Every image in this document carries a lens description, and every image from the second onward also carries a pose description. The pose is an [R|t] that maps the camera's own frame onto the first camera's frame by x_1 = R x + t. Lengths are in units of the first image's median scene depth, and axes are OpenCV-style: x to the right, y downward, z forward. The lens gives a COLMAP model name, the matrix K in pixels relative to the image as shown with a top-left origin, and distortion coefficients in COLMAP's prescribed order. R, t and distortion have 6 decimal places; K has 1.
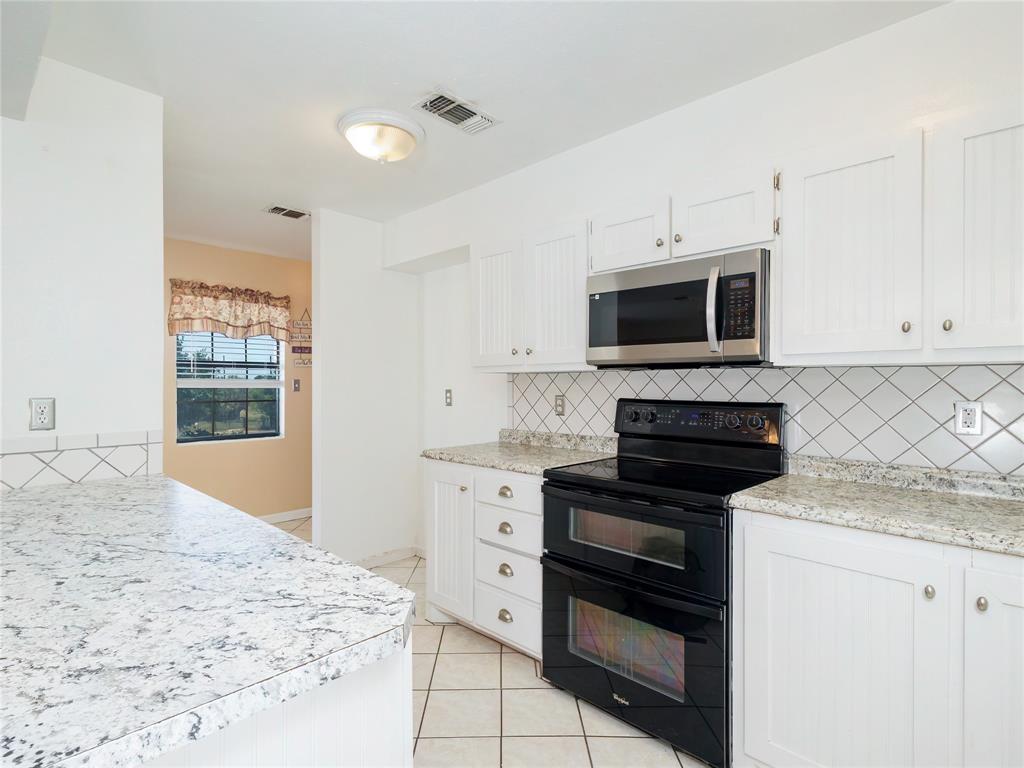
lens RADIAL K [[535.8, 0, 504.3], [0, 535.8, 382.3], [0, 0, 1]] dist [0.012662, -0.002688]
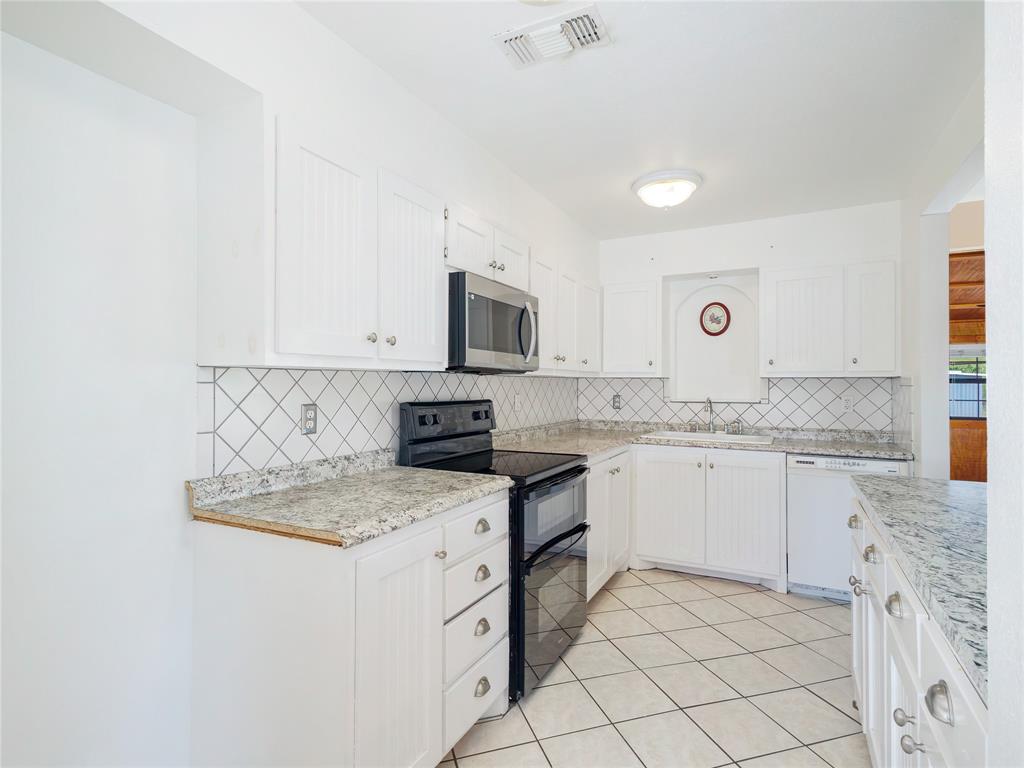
lens RADIAL K [[535.8, 0, 512.1], [0, 535.8, 382.7], [0, 0, 1]] dist [0.012662, -0.002688]
pose [[-0.315590, 0.003828, 0.948888, -0.611536], [-0.004240, 0.999976, -0.005444, 0.000892], [-0.948886, -0.005741, -0.315566, 0.982347]]
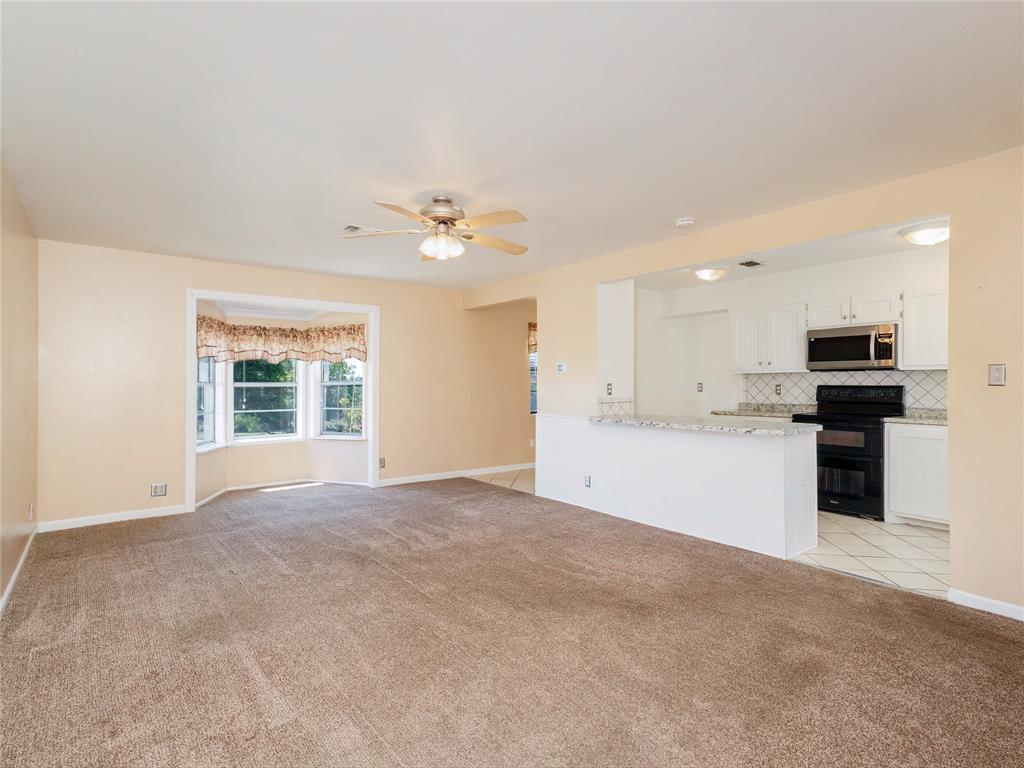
lens RADIAL K [[535.8, 0, 510.0], [0, 535.8, 384.1], [0, 0, 1]] dist [0.012662, -0.002688]
pose [[0.991201, -0.002349, -0.132342, -0.627160], [0.002495, 0.999996, 0.000941, 0.018124], [0.132339, -0.001263, 0.991204, -1.121651]]
